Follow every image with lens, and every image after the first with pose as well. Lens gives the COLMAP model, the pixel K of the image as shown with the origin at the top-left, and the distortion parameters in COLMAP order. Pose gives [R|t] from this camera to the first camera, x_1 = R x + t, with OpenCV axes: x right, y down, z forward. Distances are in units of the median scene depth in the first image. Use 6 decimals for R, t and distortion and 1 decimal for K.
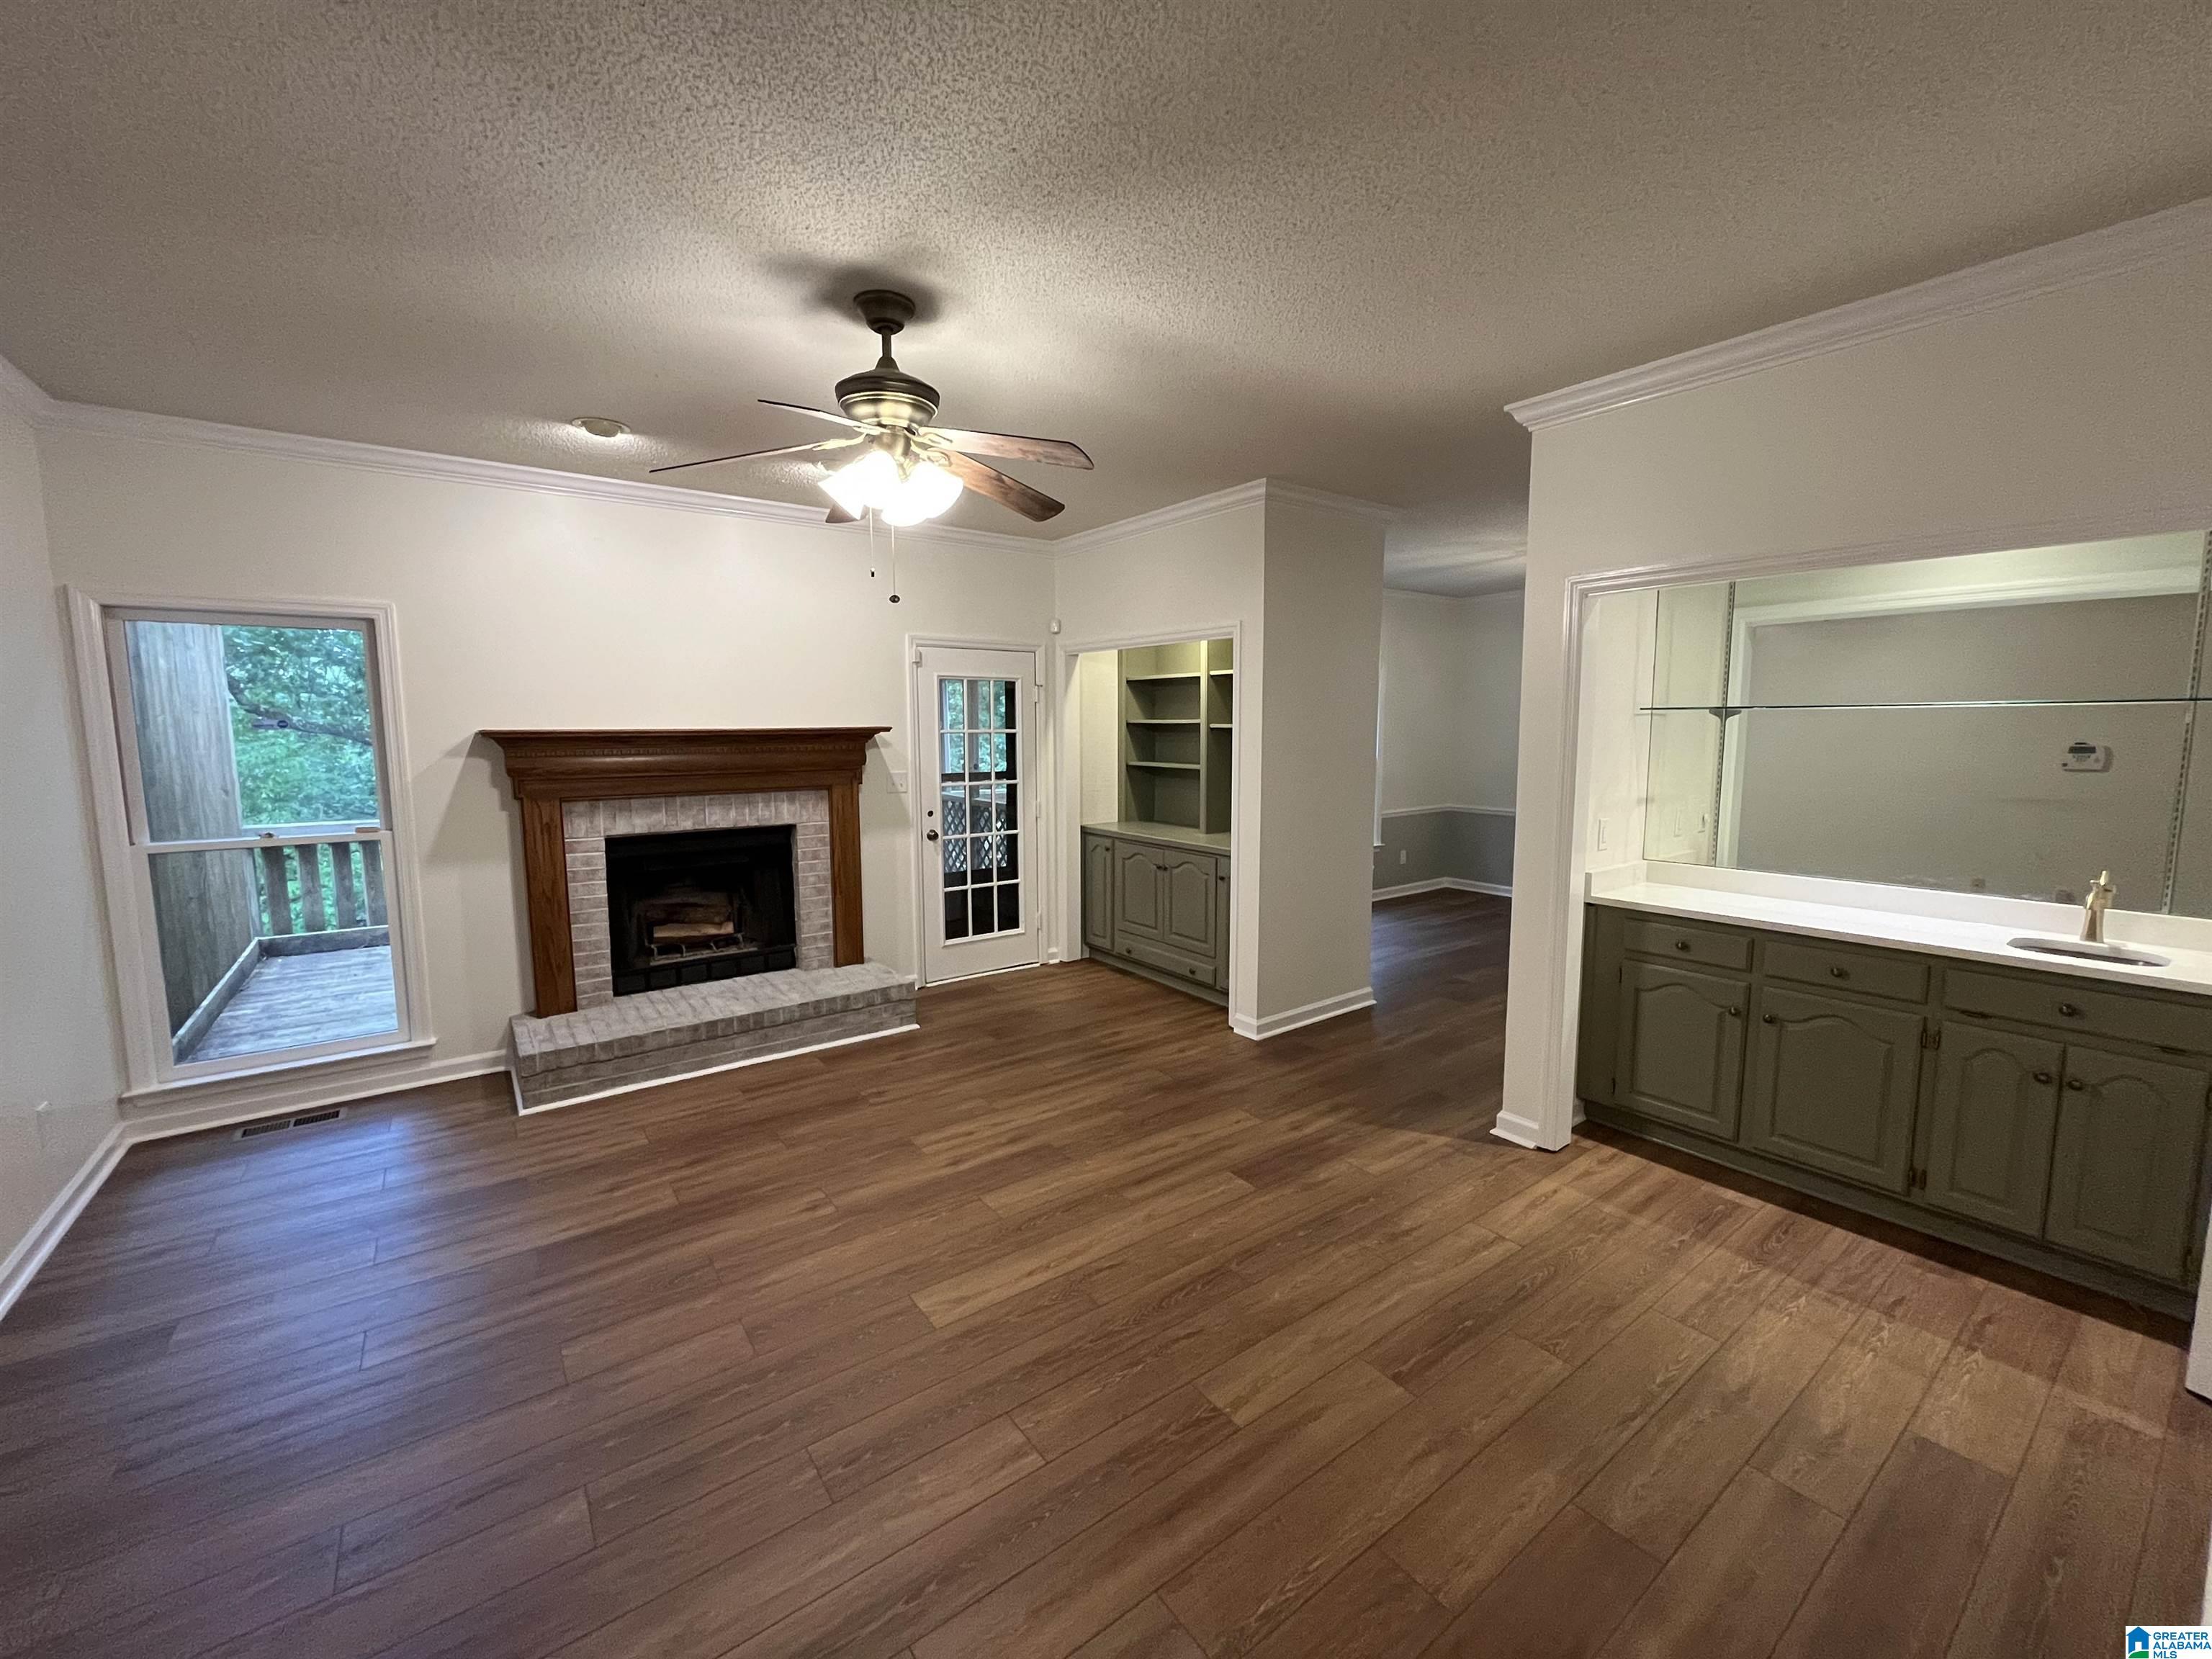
lens RADIAL K [[892.4, 0, 1106.3], [0, 892.4, 825.2], [0, 0, 1]] dist [-0.000257, -0.000570]
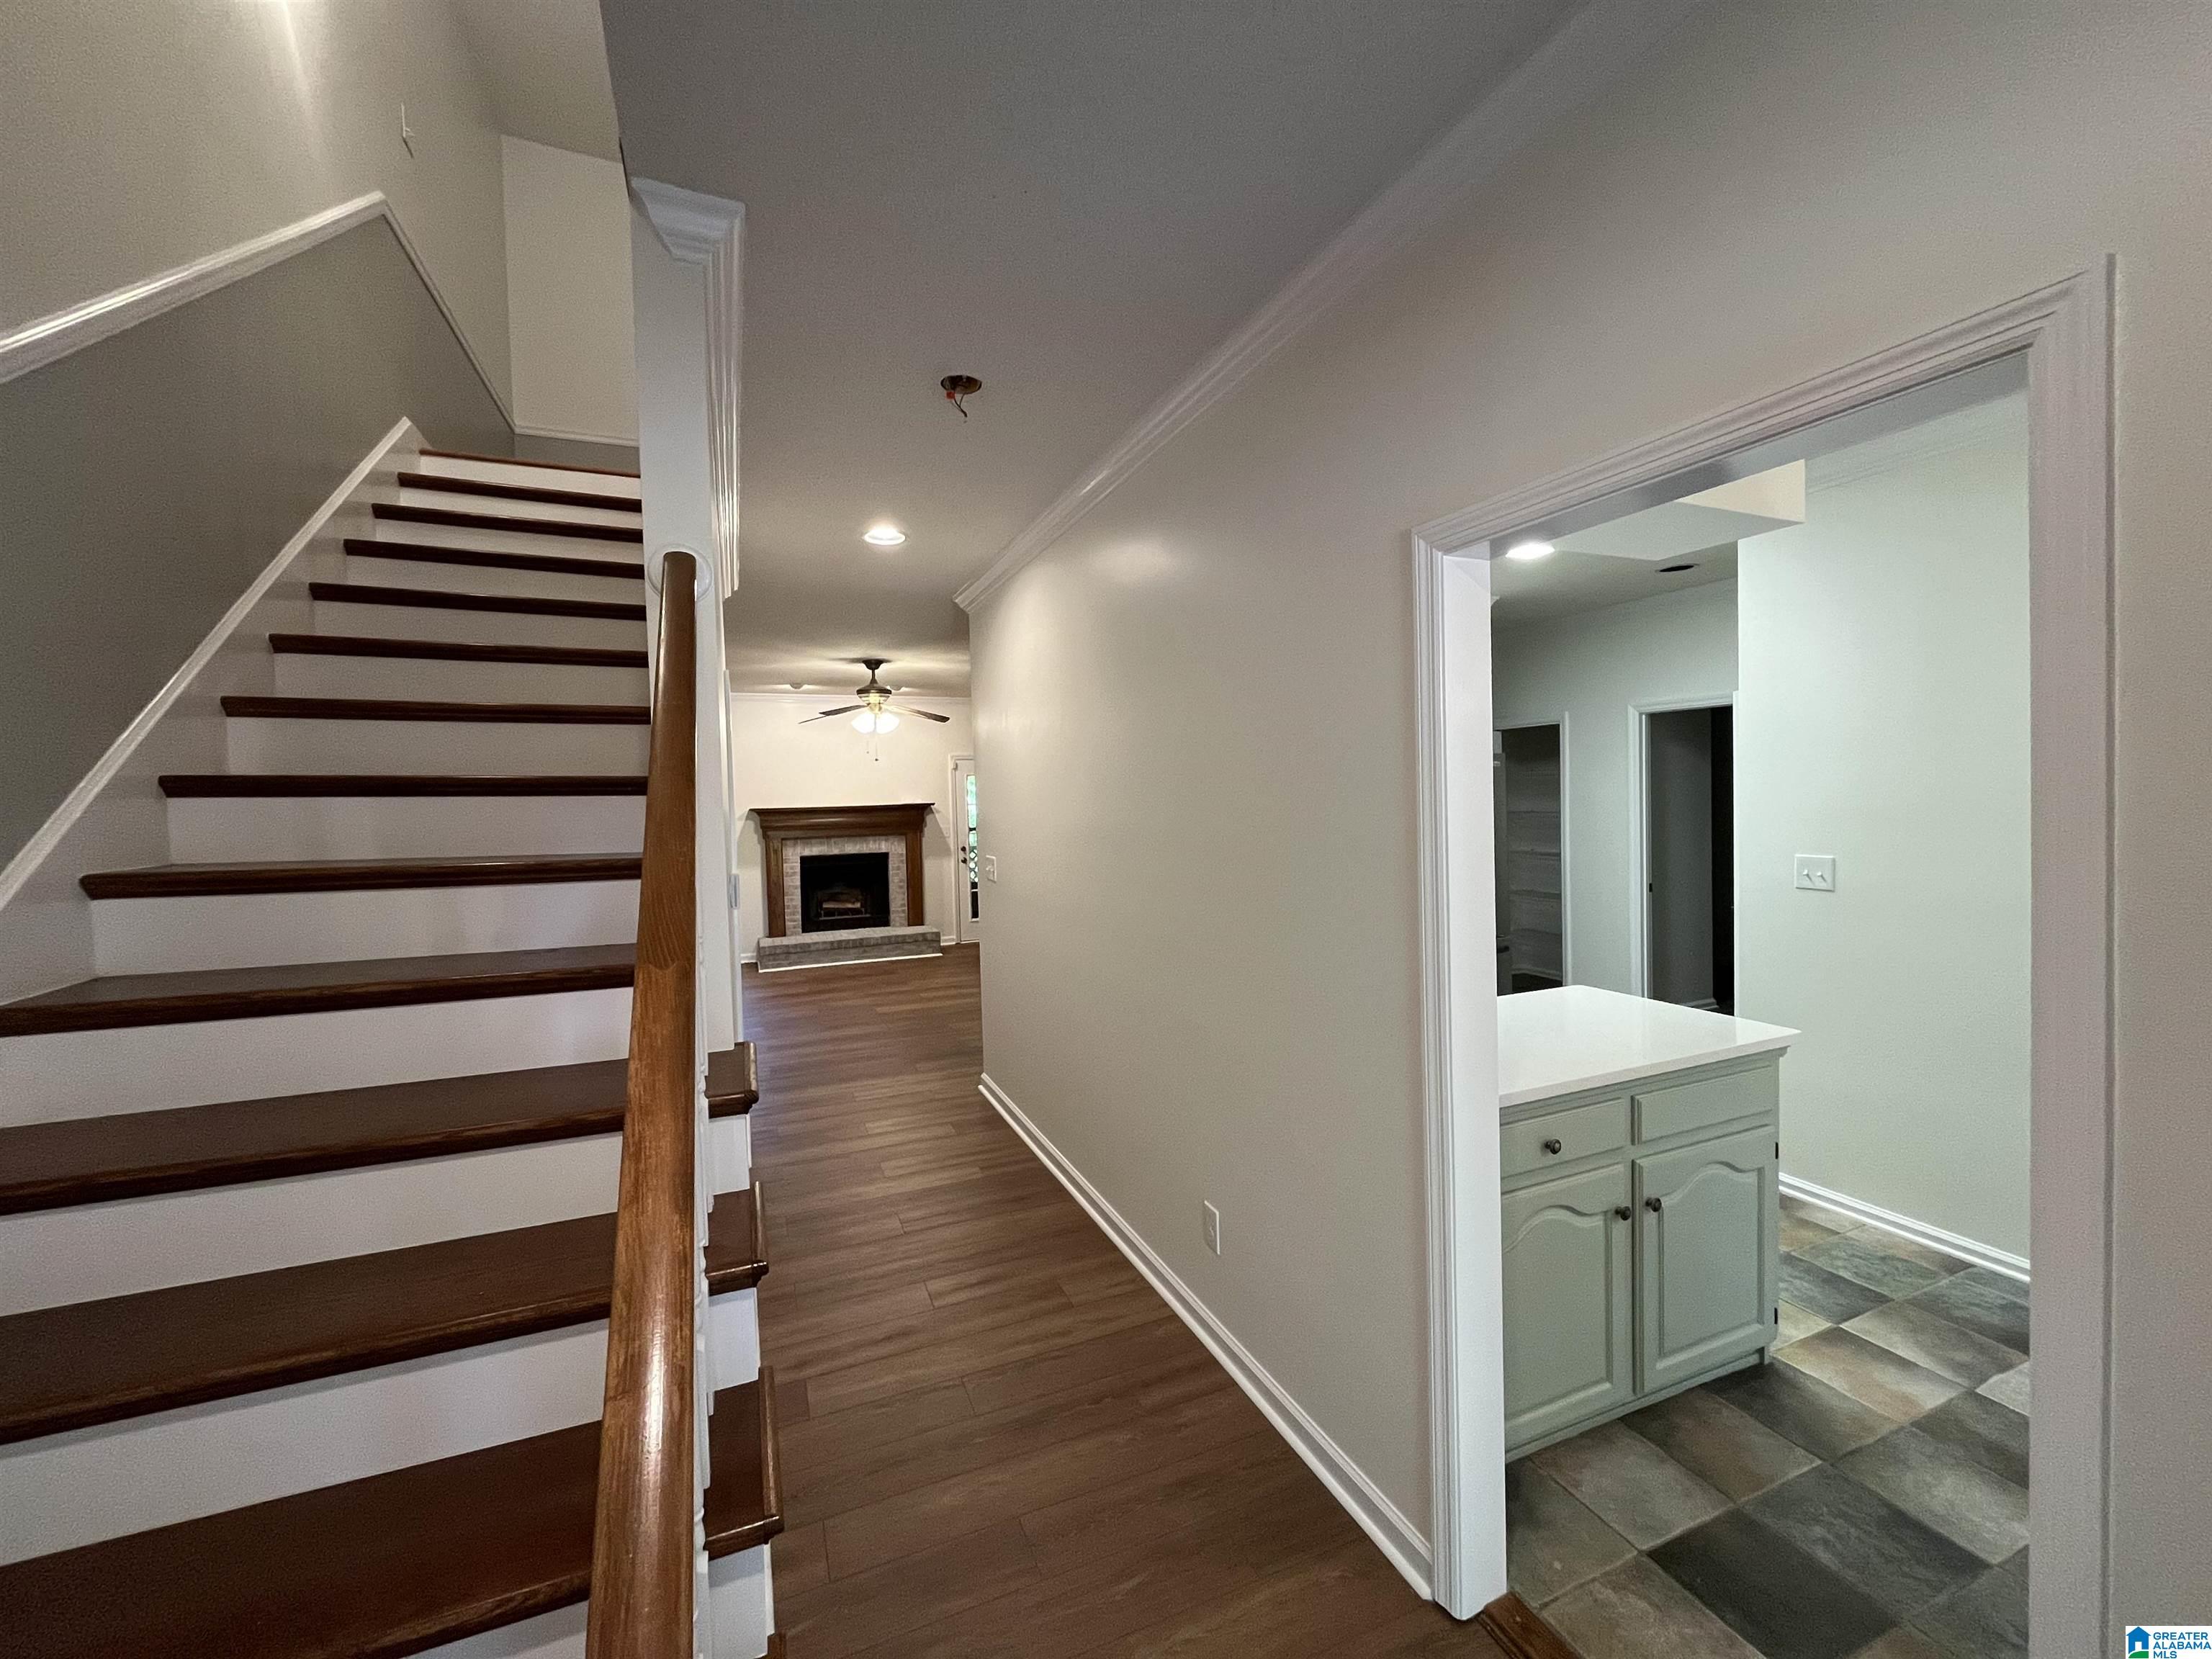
lens RADIAL K [[892.4, 0, 1106.3], [0, 892.4, 825.2], [0, 0, 1]] dist [-0.000257, -0.000570]
pose [[0.970233, -0.013960, -0.241770, 0.659329], [-0.005116, 0.996933, -0.078097, 0.099008], [0.242119, 0.077009, 0.967186, -0.887781]]
